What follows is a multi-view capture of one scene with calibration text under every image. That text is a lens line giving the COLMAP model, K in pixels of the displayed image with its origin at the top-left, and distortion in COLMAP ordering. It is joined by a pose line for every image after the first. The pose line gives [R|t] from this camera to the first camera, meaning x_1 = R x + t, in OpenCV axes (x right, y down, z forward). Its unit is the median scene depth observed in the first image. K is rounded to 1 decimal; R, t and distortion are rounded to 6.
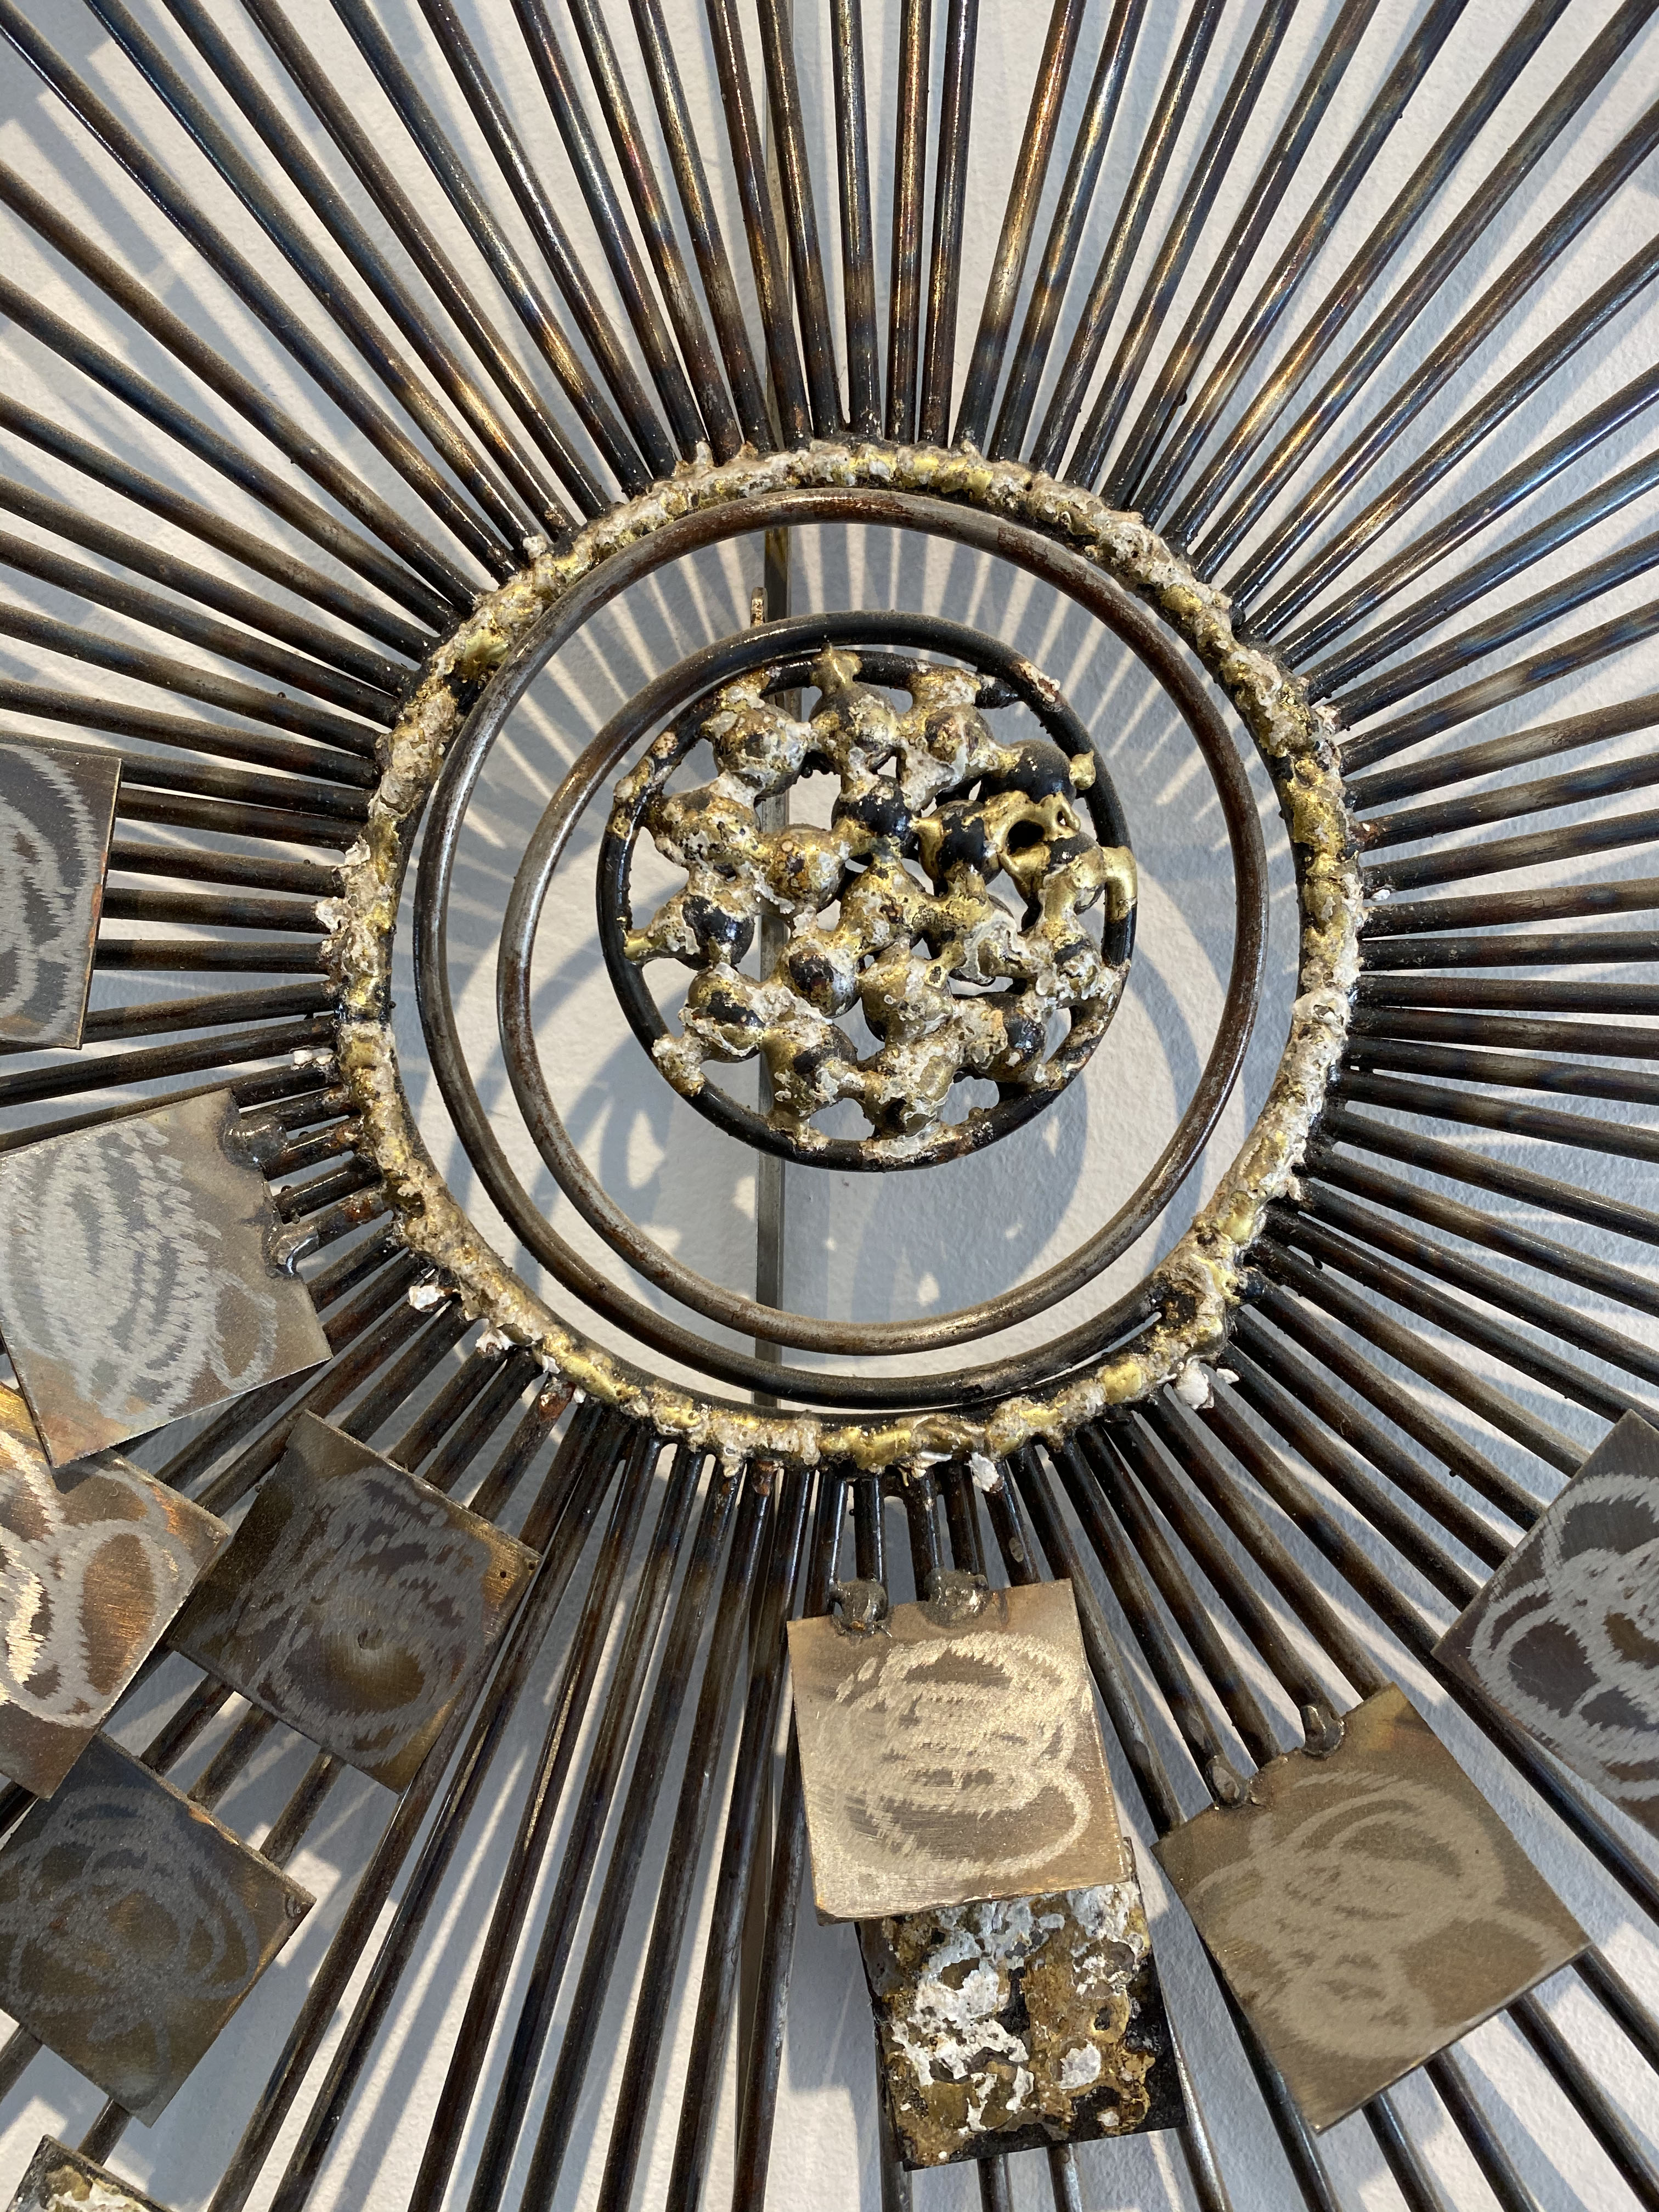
lens RADIAL K [[896.0, 0, 829.5], [0, 896.0, 1106.0], [0, 0, 1]] dist [0.001482, -0.002649]
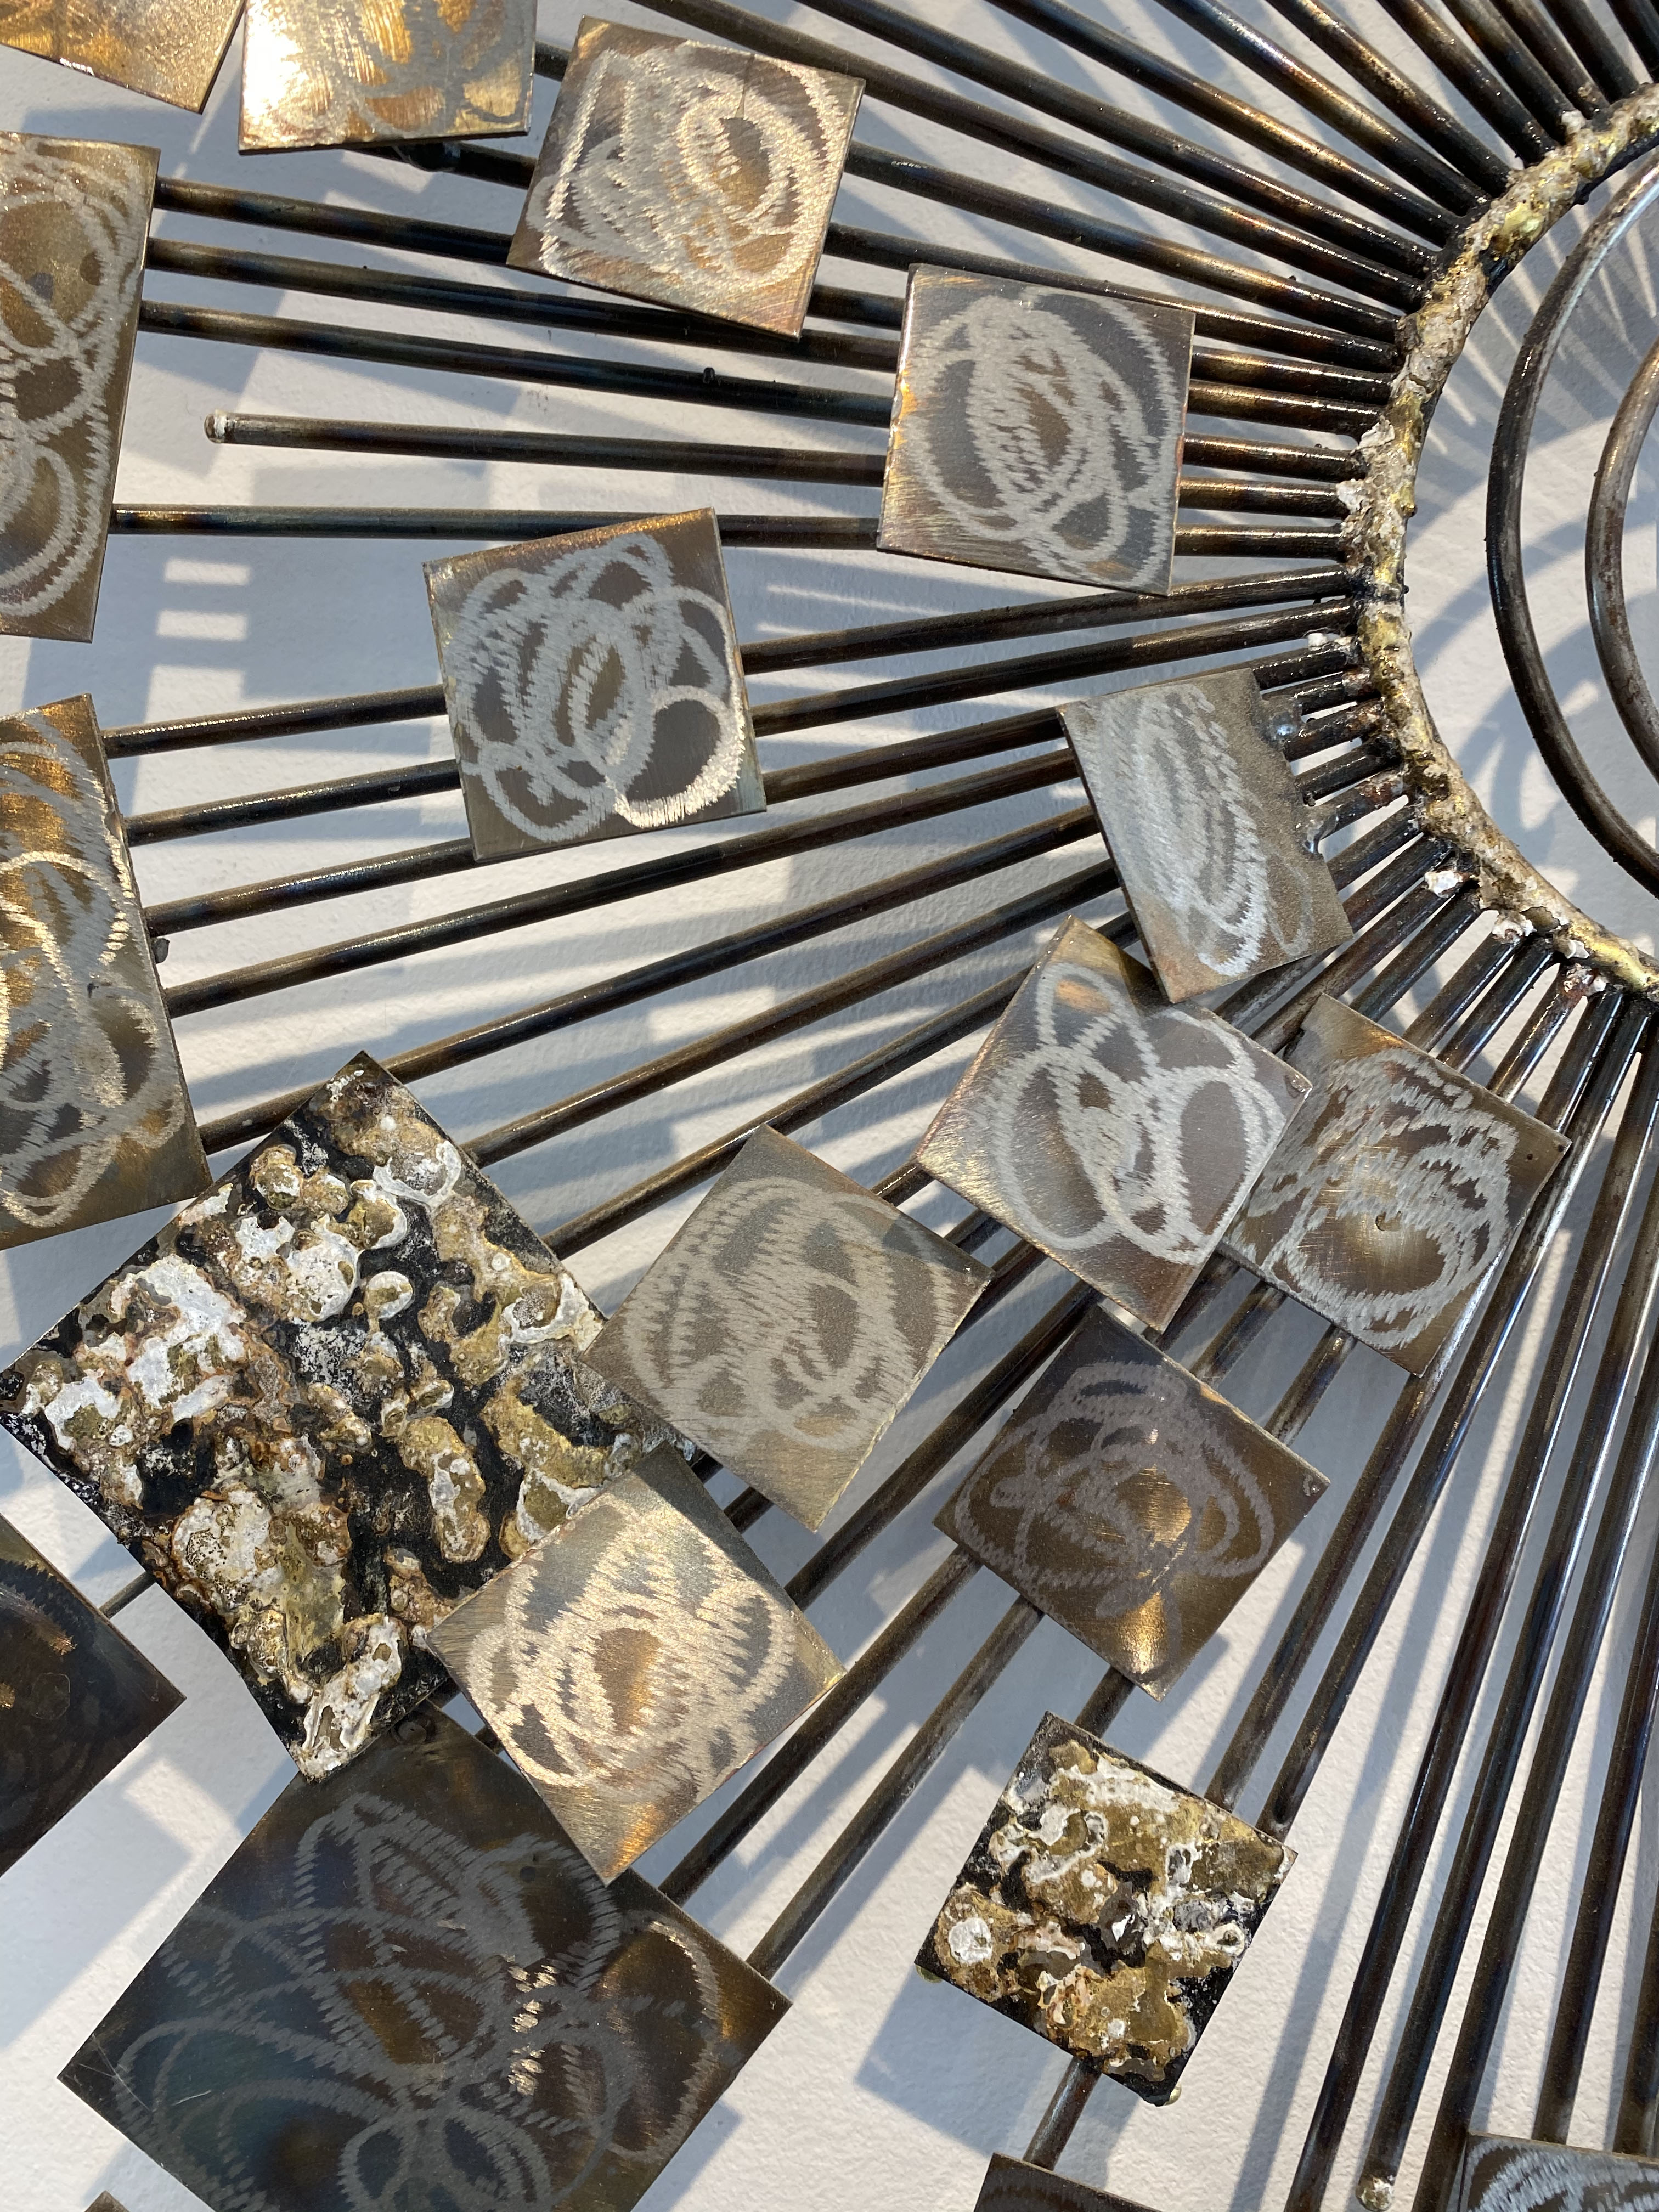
lens RADIAL K [[882.1, 0, 829.0], [0, 882.1, 1130.8], [0, 0, 1]] dist [0.000586, -0.002561]
pose [[0.999554, 0.020135, -0.022057, -1.111496], [-0.019880, 0.999734, 0.011716, 0.493831], [0.022287, -0.011272, 0.999688, 0.006880]]
